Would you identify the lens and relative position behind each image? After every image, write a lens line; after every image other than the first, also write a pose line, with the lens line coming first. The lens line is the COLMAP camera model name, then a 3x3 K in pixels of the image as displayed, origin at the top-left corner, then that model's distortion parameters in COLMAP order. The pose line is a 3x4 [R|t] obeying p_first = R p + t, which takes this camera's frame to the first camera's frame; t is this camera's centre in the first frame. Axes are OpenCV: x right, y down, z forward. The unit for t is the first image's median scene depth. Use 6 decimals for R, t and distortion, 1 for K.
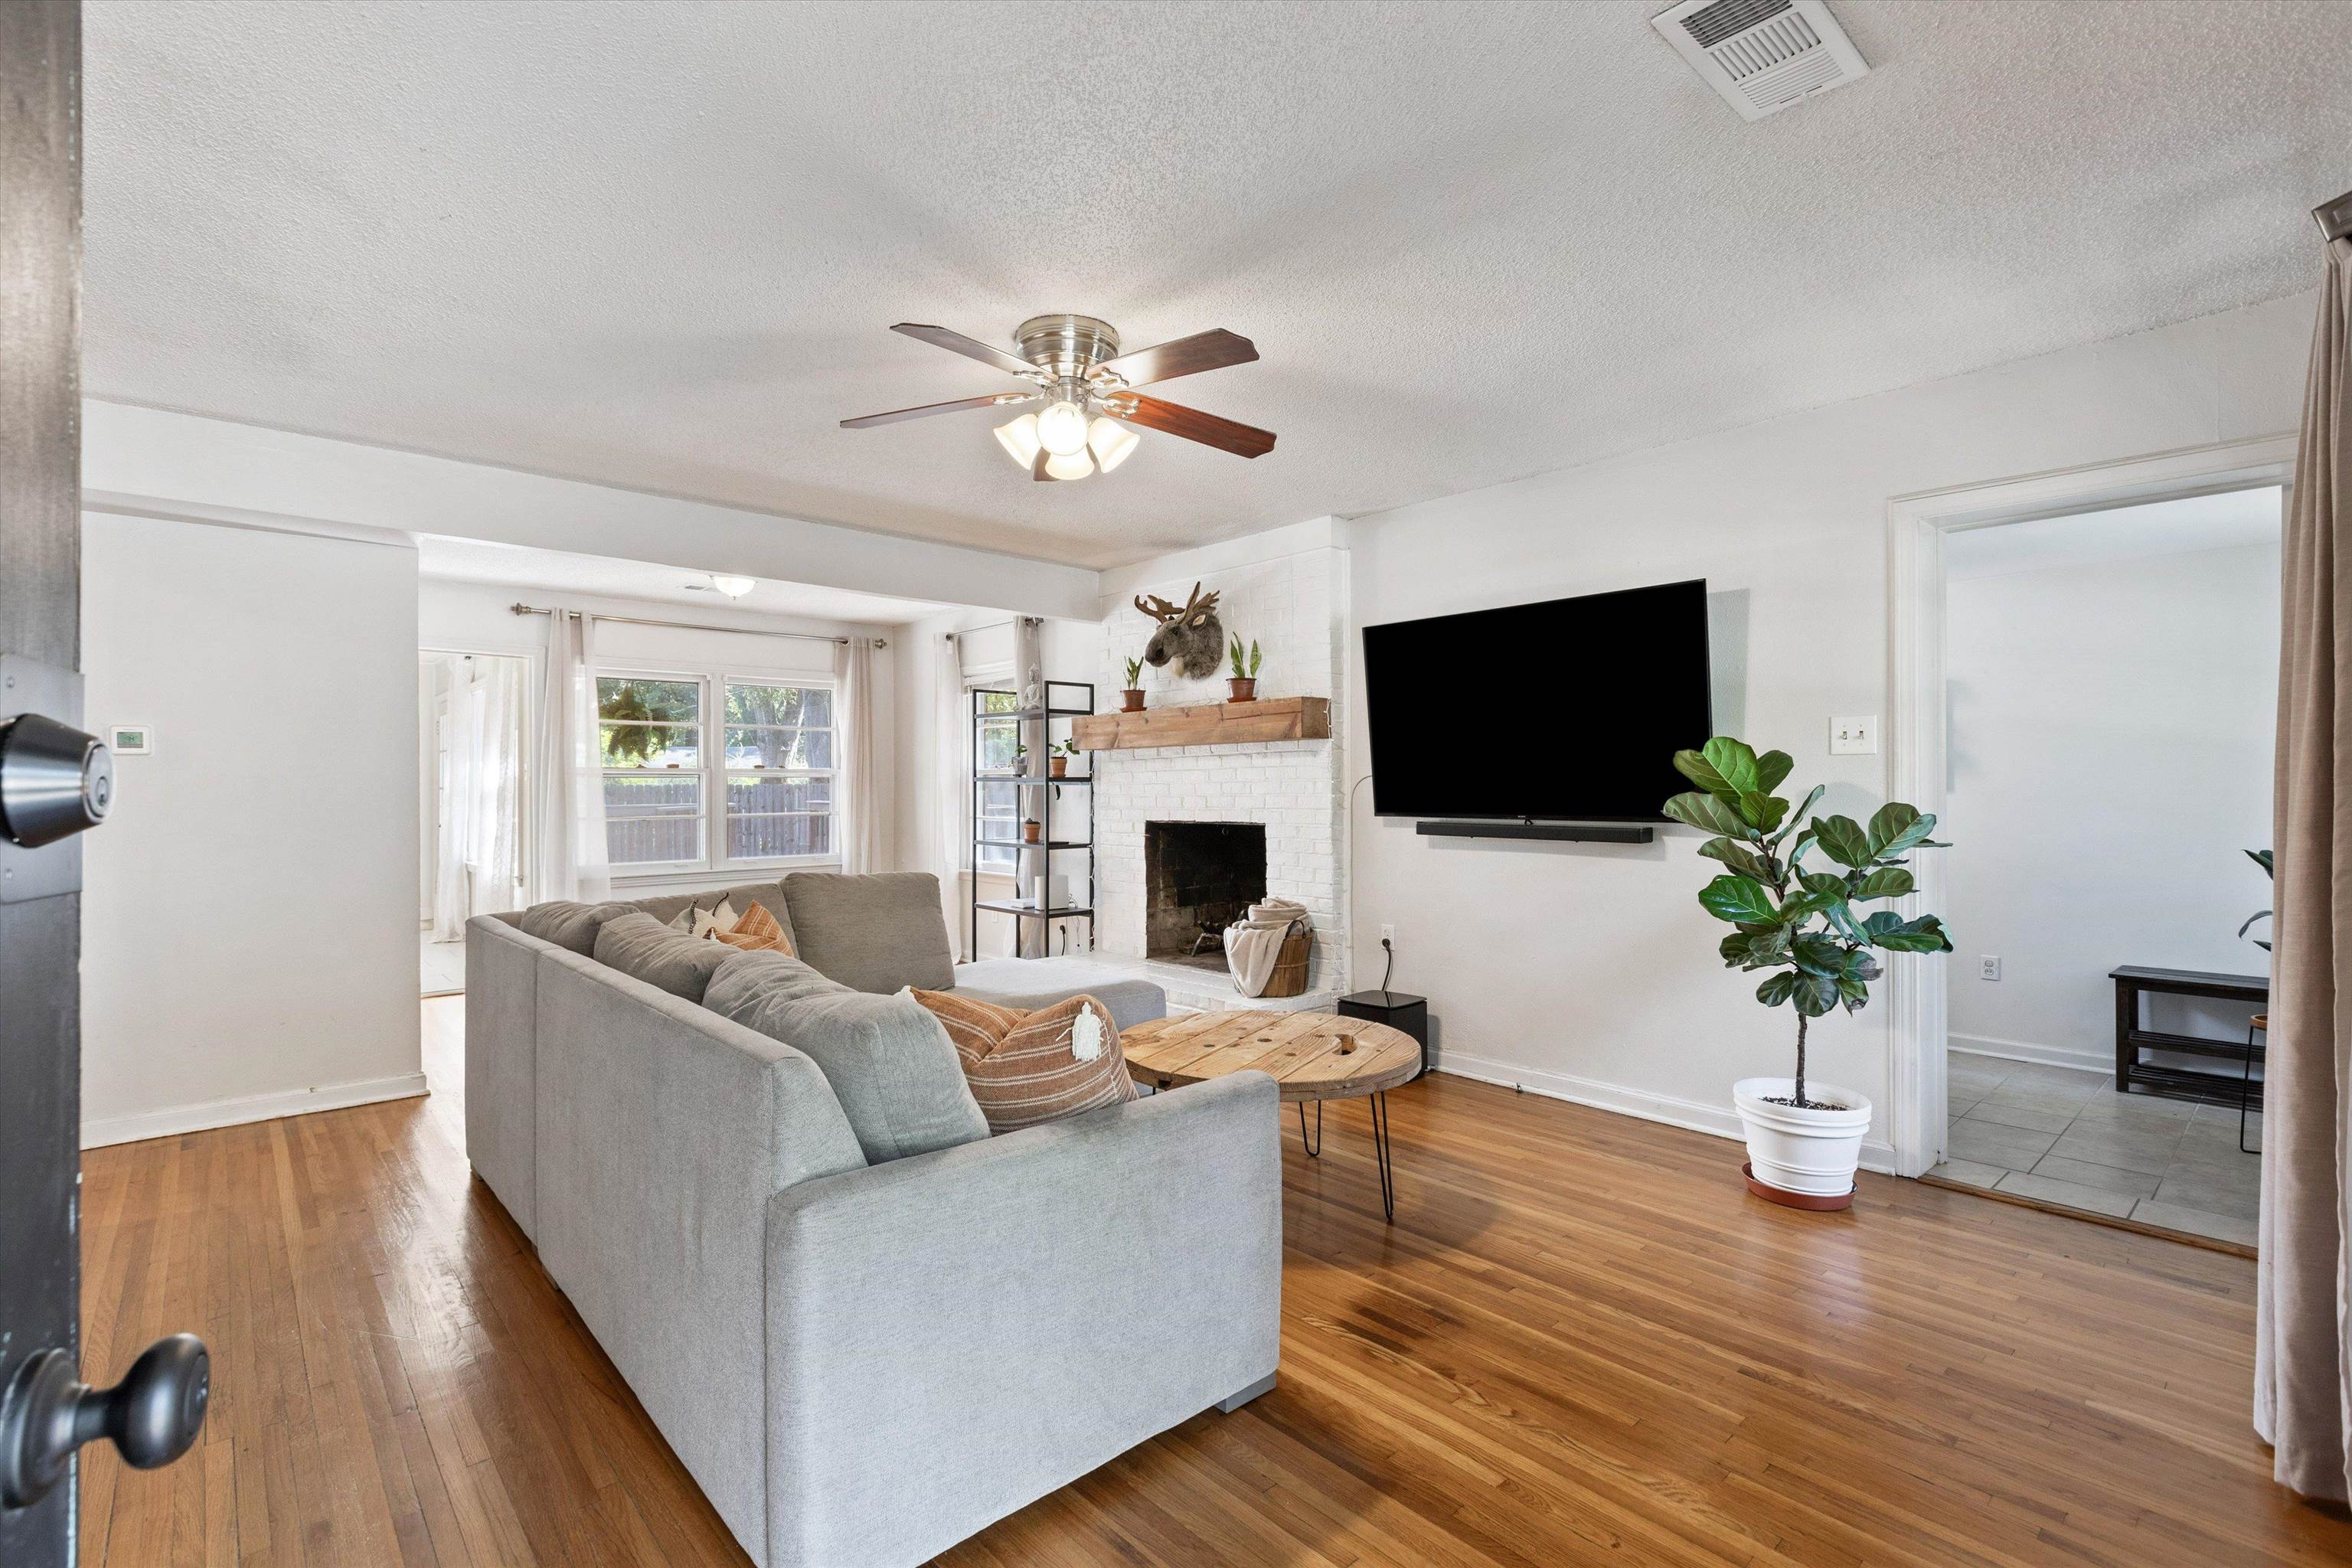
lens RADIAL K [[1067.5, 0, 1170.5], [0, 1067.5, 785.0], [0, 0, 1]] dist [0.006182, -0.000257]
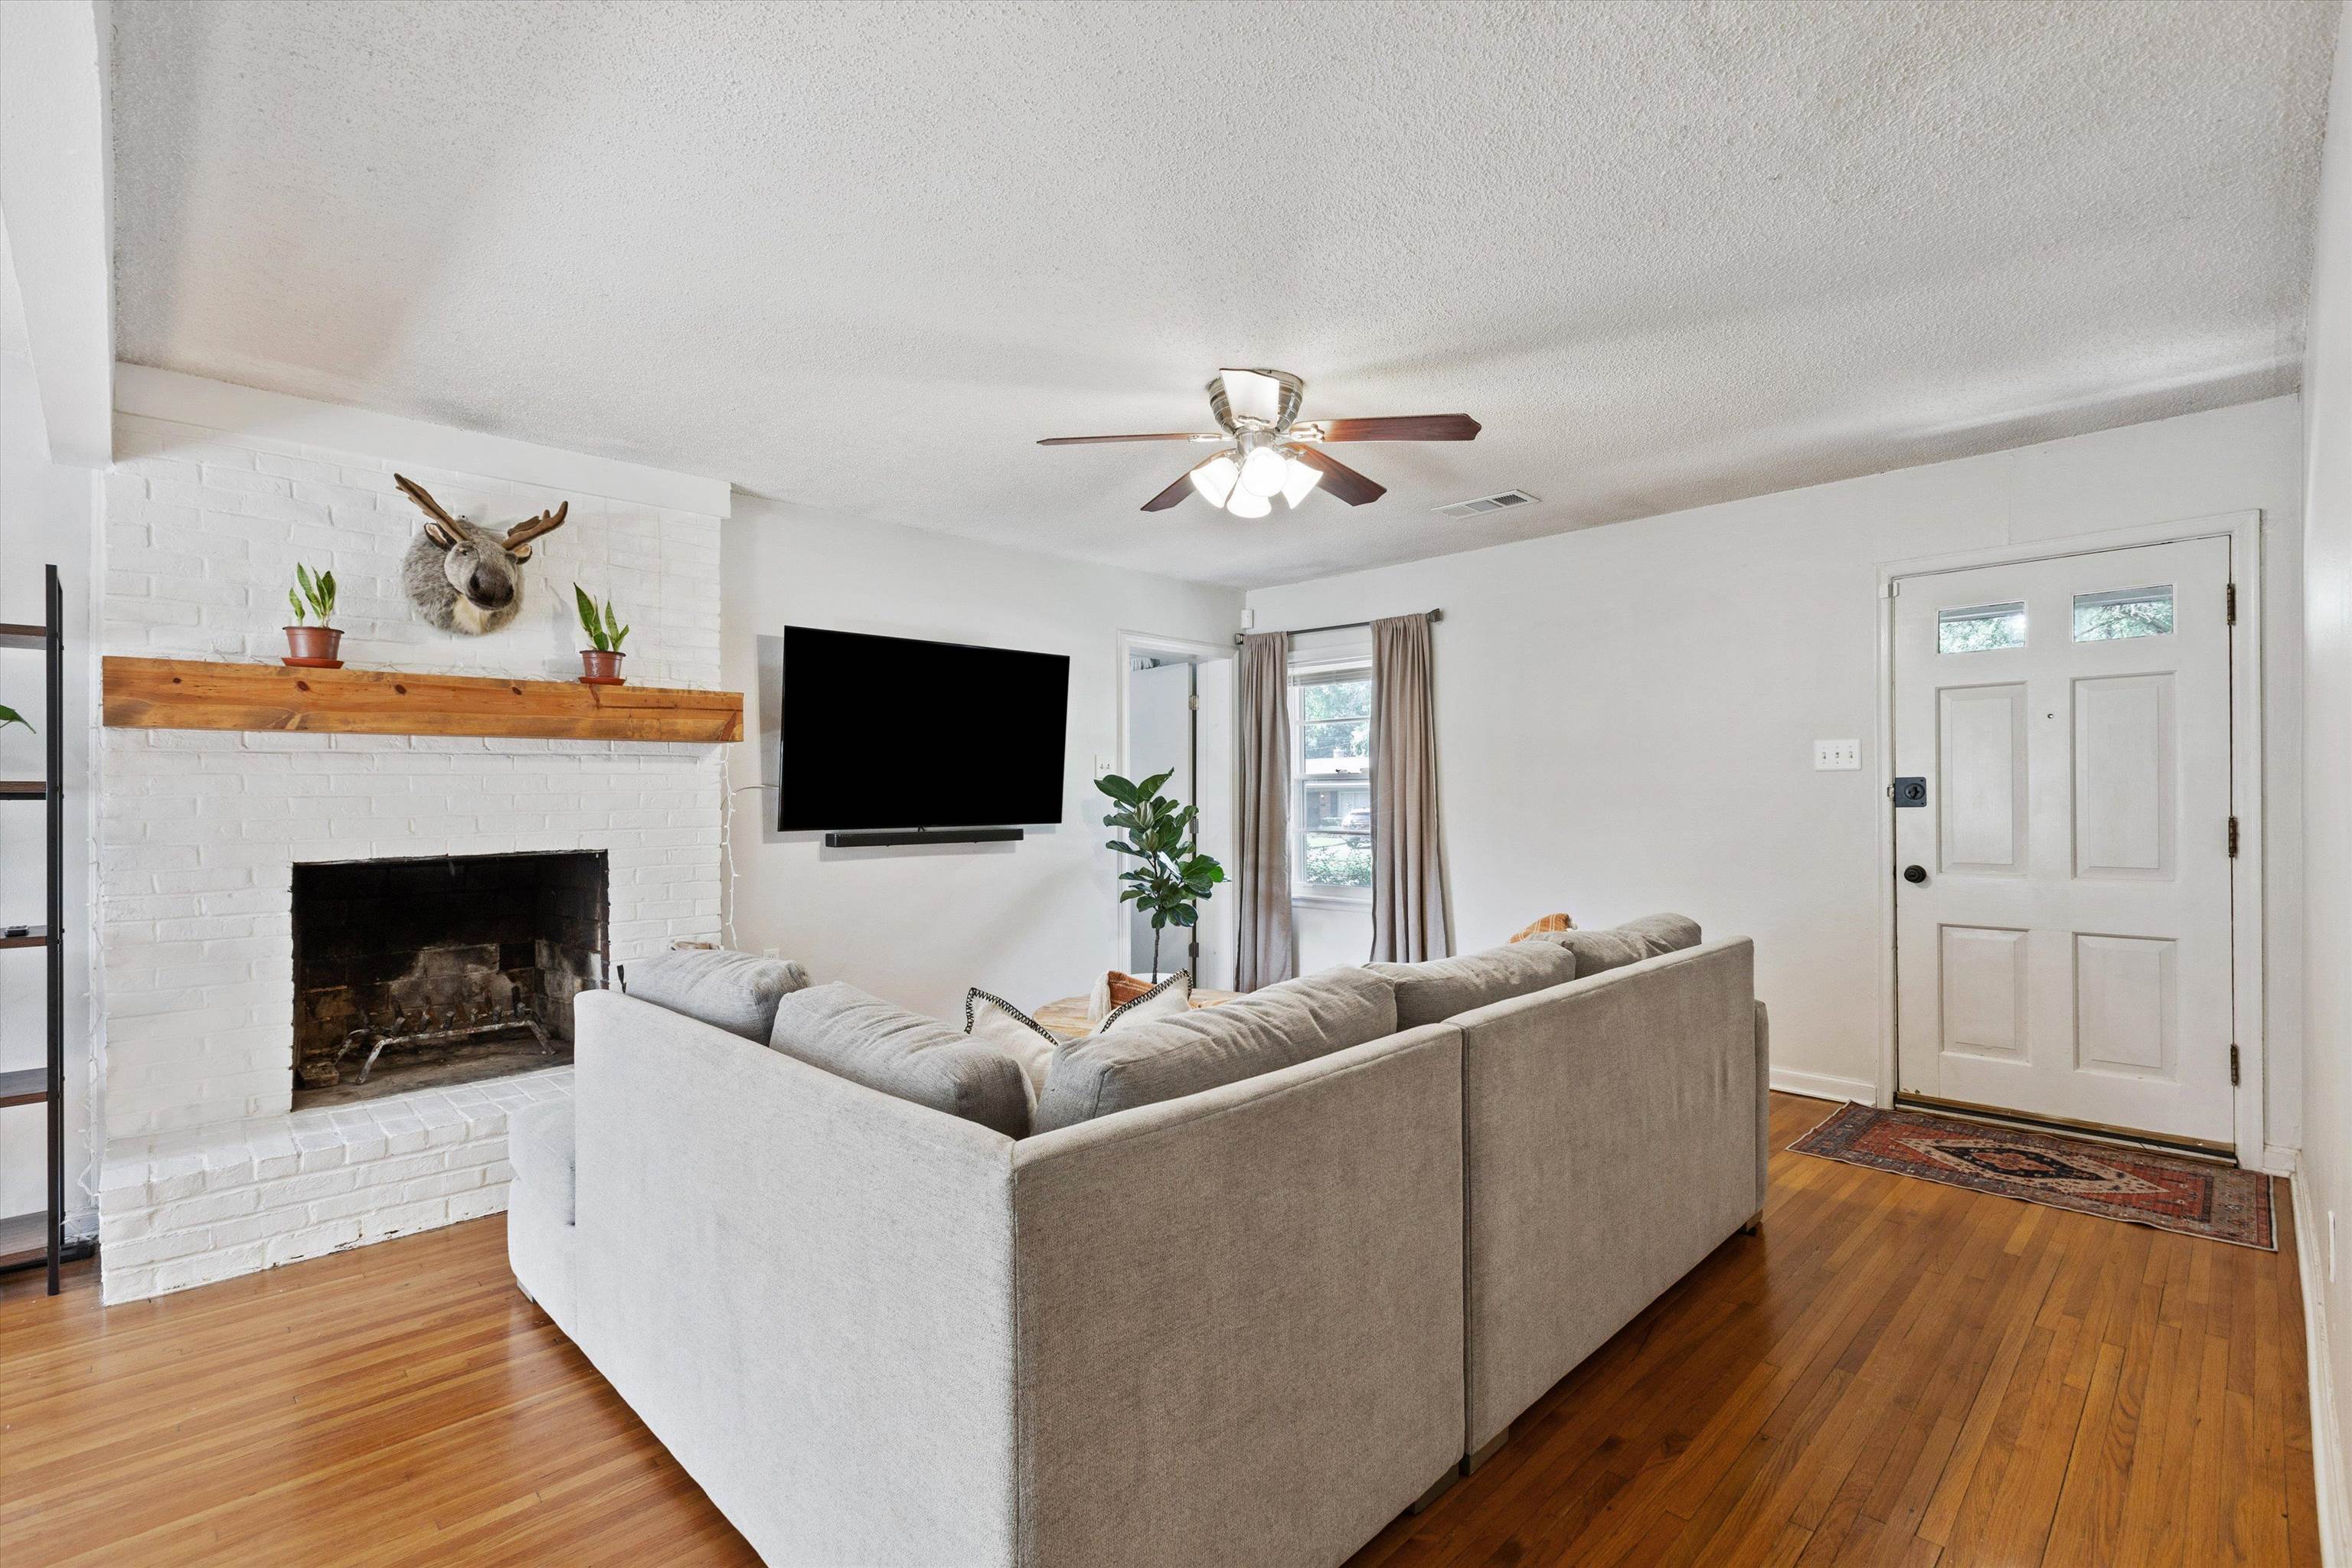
lens RADIAL K [[1067.5, 0, 1171.5], [0, 1067.5, 792.6], [0, 0, 1]] dist [0.006182, -0.000257]
pose [[-0.043490, 0.003901, 0.999046, -0.724472], [0.004920, 0.999981, -0.003690, 0.000638], [-0.999042, 0.004755, -0.043508, 0.689341]]
